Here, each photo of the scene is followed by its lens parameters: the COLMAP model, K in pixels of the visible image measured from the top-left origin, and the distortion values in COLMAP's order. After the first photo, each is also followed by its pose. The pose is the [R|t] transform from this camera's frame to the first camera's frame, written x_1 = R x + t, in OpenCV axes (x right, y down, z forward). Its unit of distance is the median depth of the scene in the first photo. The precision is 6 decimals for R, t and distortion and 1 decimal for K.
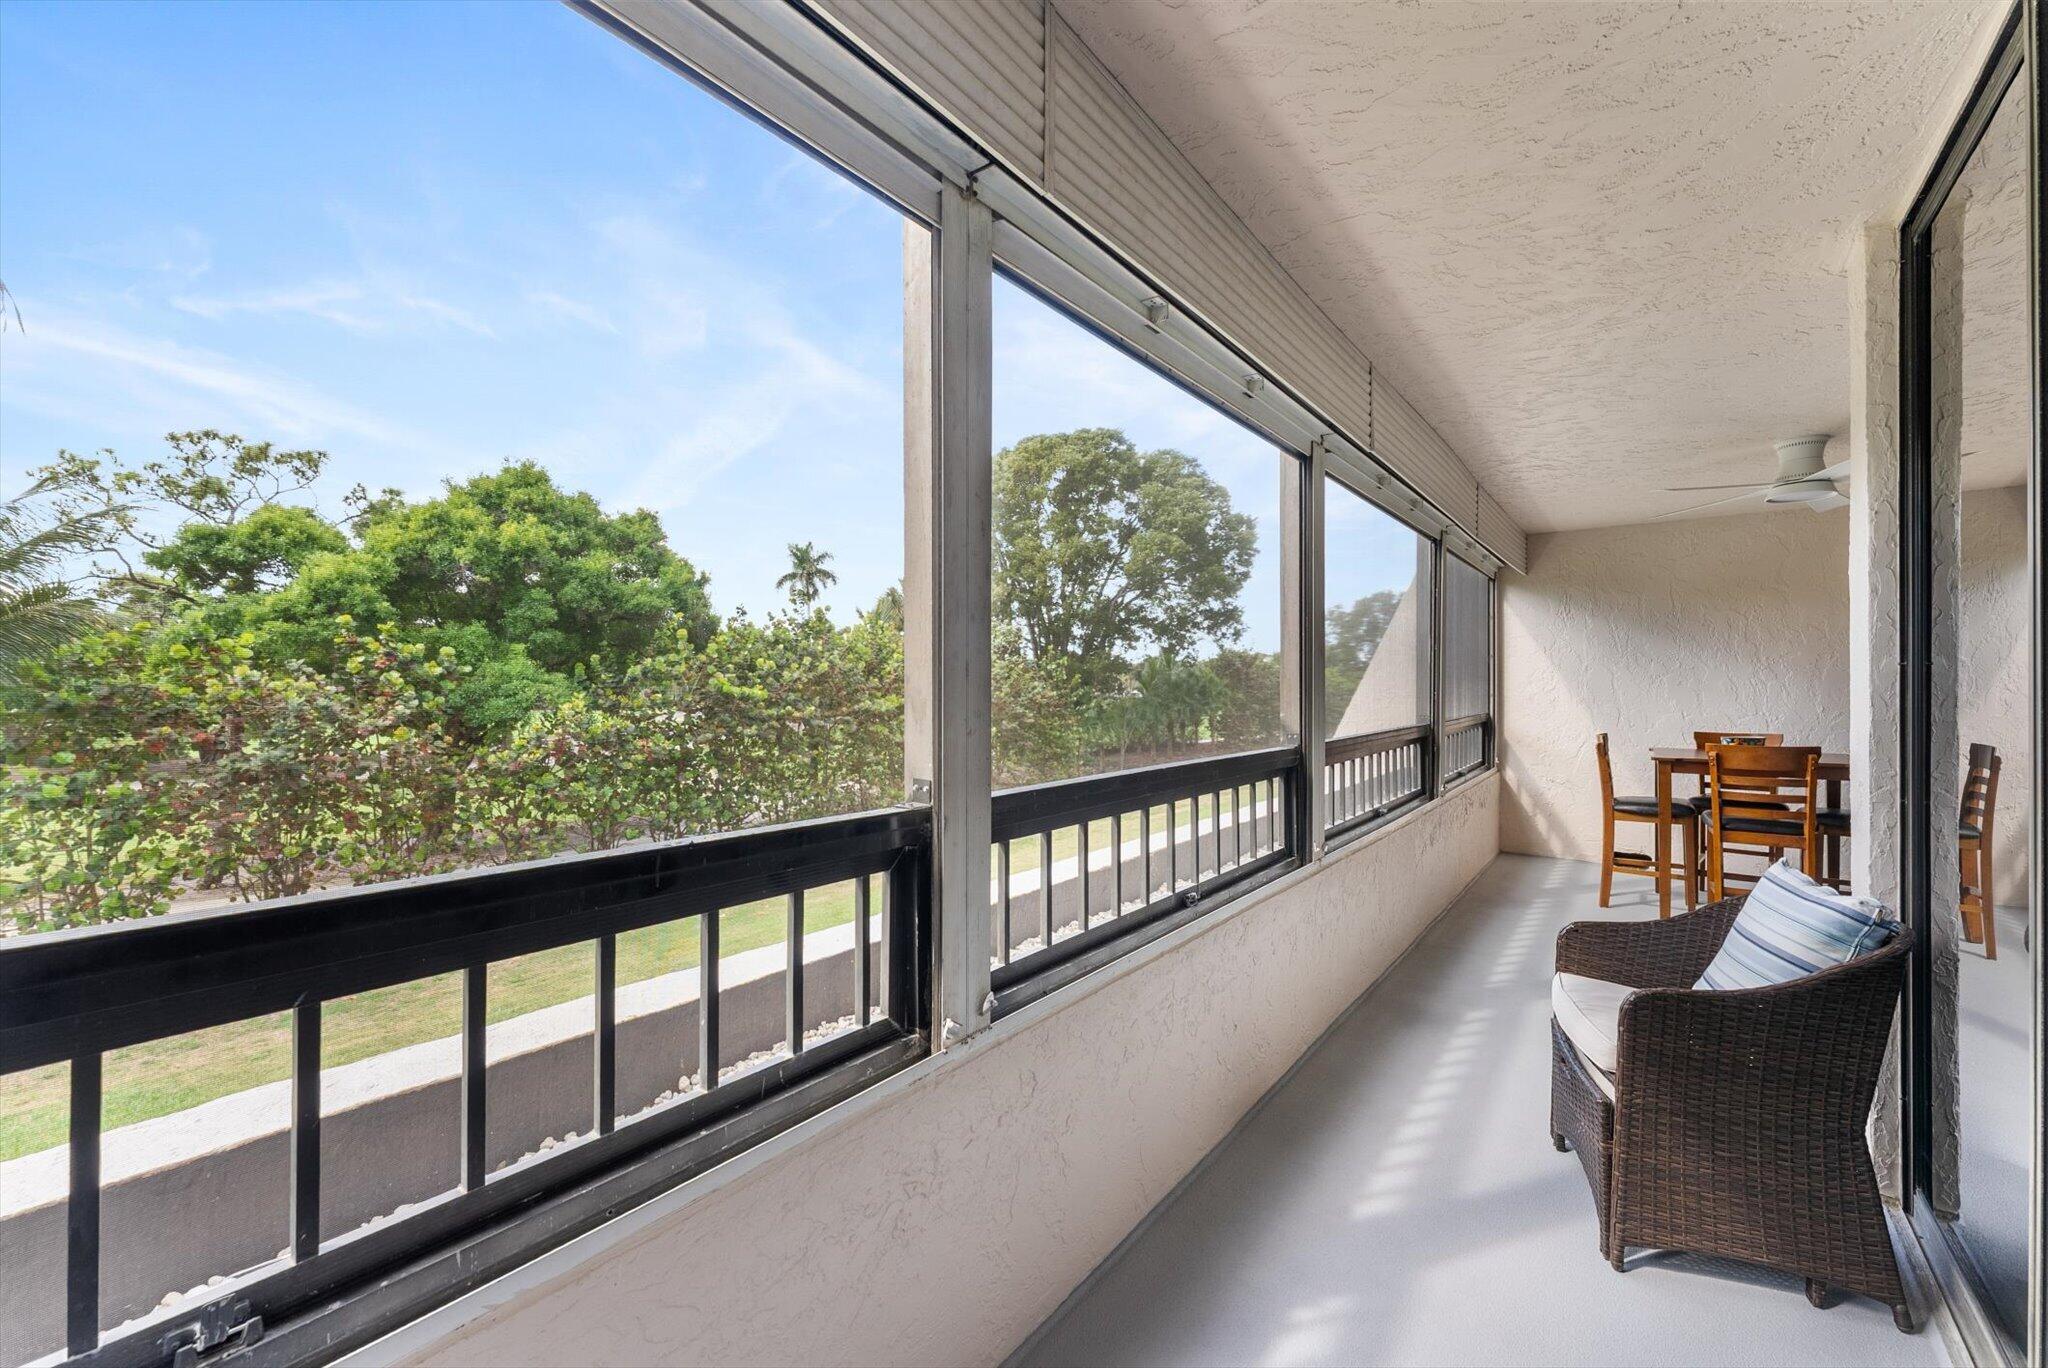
lens RADIAL K [[819.1, 0, 1015.5], [0, 819.1, 682.9], [0, 0, 1]] dist [0.001595, -0.001134]
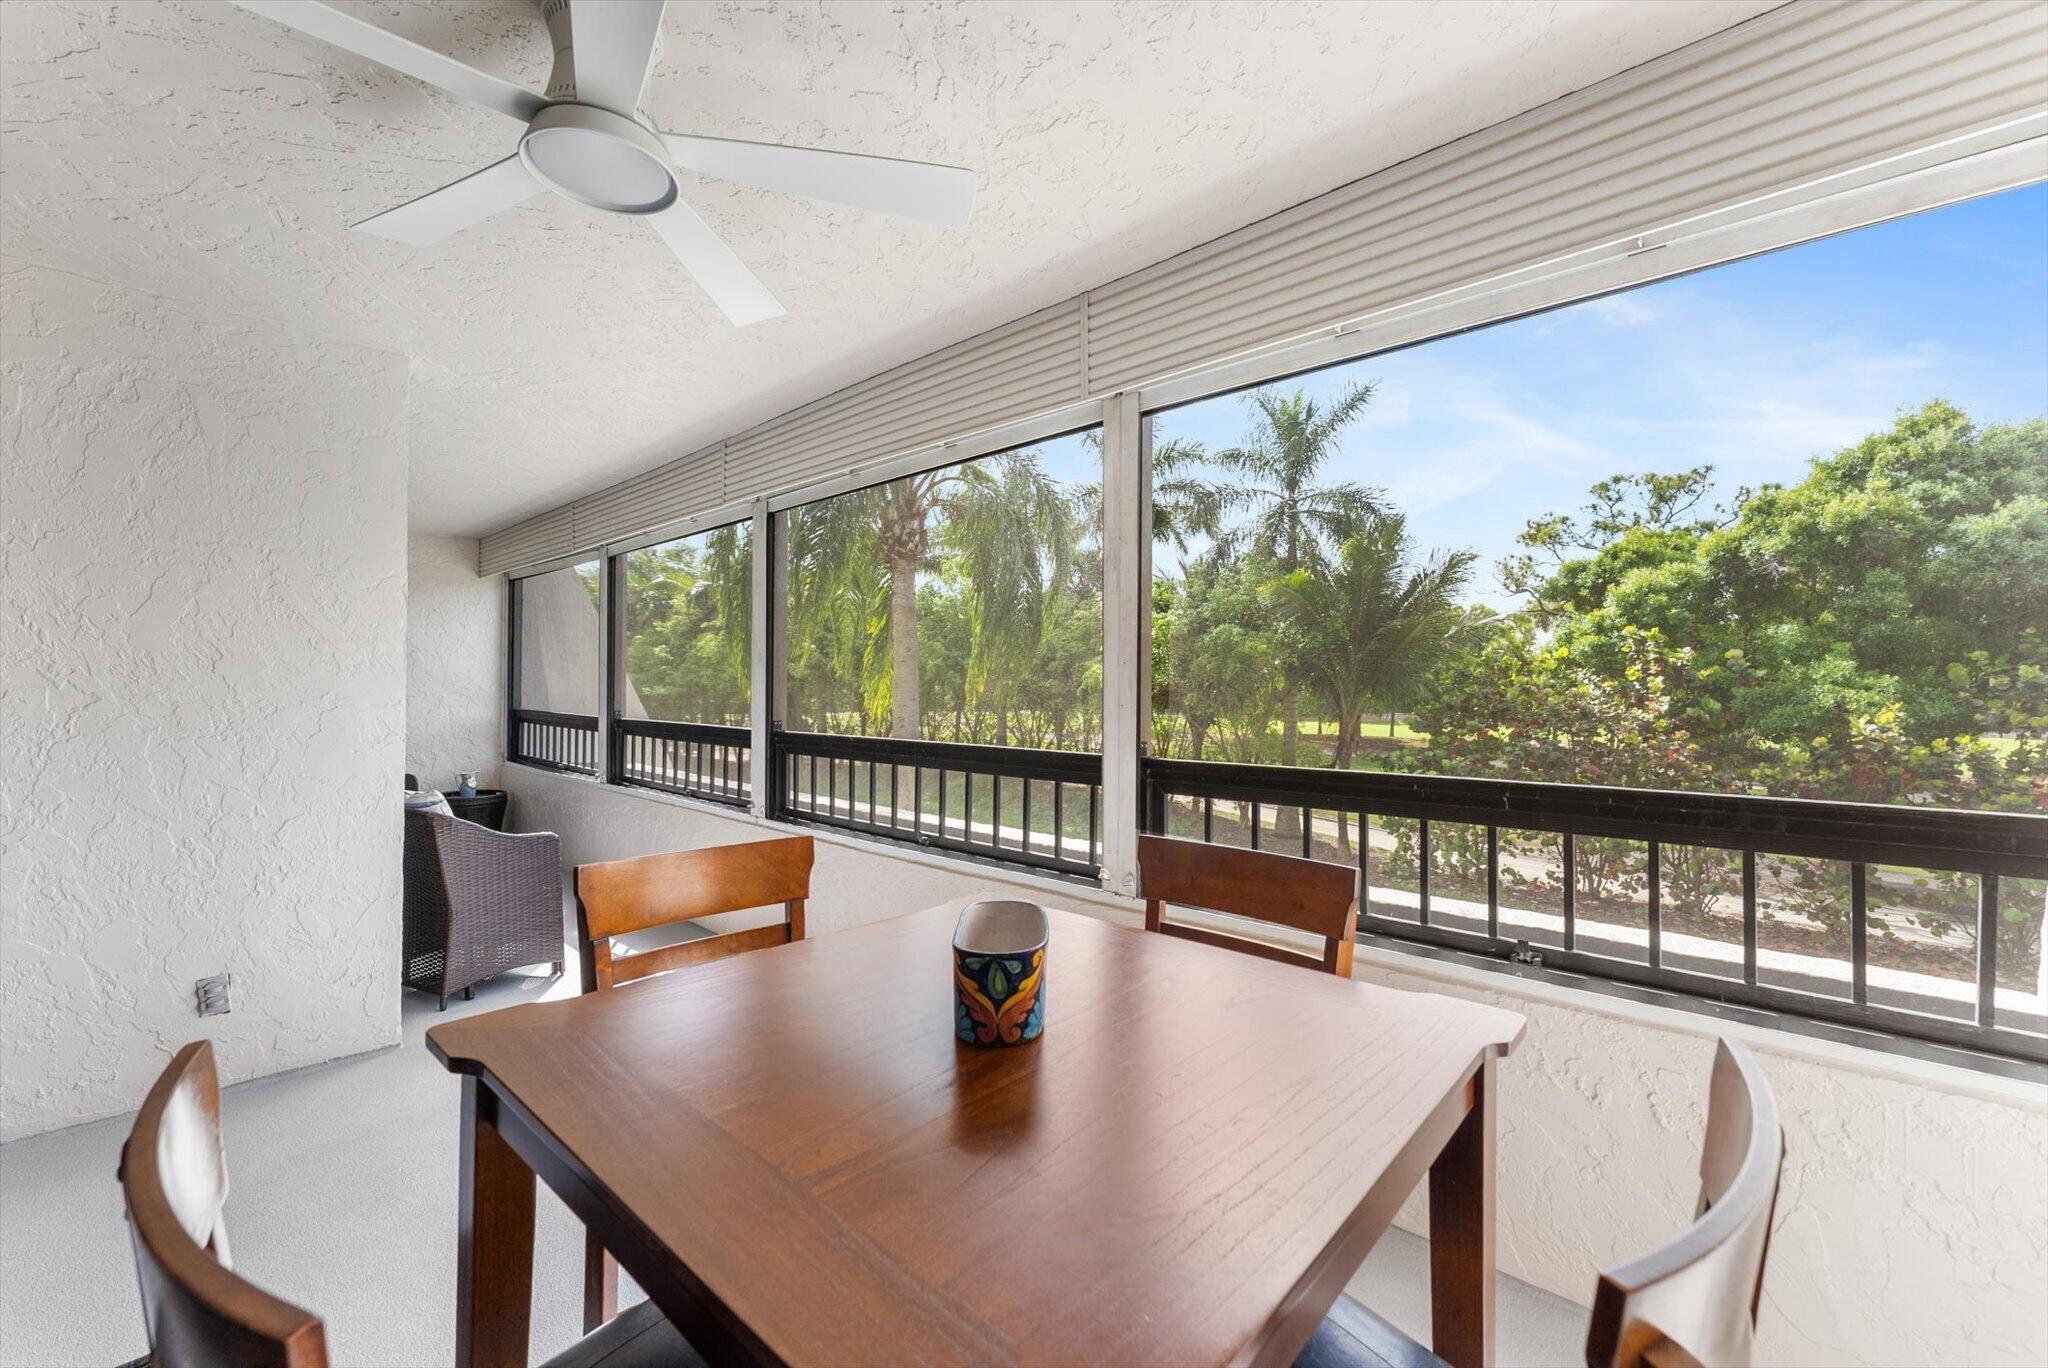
lens RADIAL K [[819.1, 0, 1032.8], [0, 819.1, 688.0], [0, 0, 1]] dist [0.001595, -0.001134]
pose [[-0.076508, -0.000431, -0.997069, 0.303312], [-0.005402, 0.999985, -0.000018, 0.003089], [0.997054, 0.005385, -0.076509, 0.287787]]
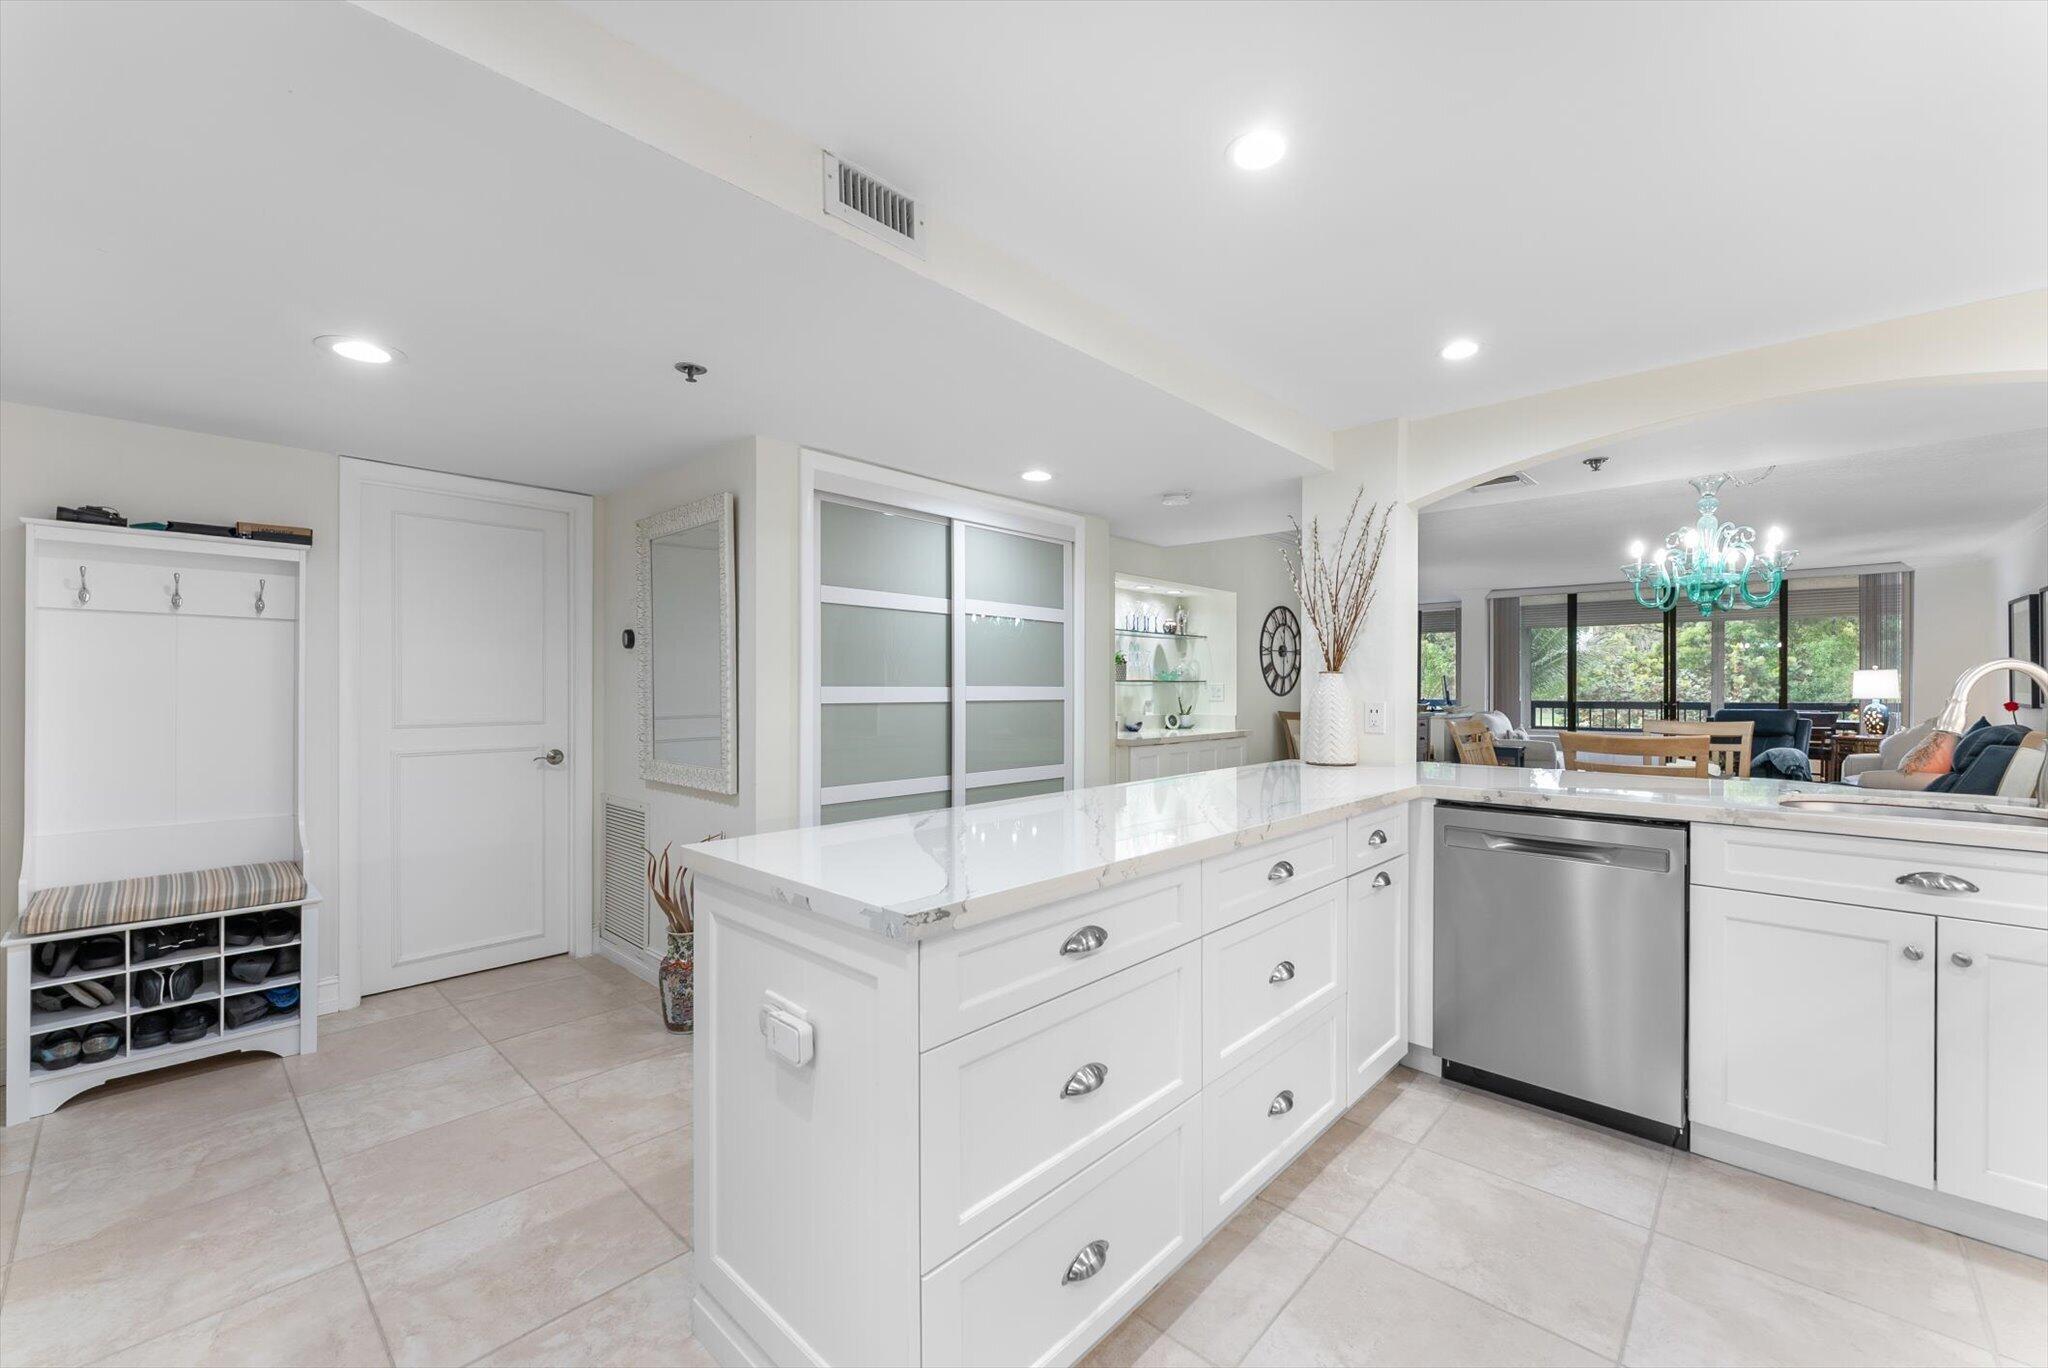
lens RADIAL K [[819.1, 0, 1023.6], [0, 819.1, 686.9], [0, 0, 1]] dist [0.001595, -0.001134]
pose [[-0.088189, 0.002217, -0.996101, 0.856625], [0.003586, 0.999992, 0.001908, 0.000131], [0.996097, -0.003404, -0.088197, -0.198111]]
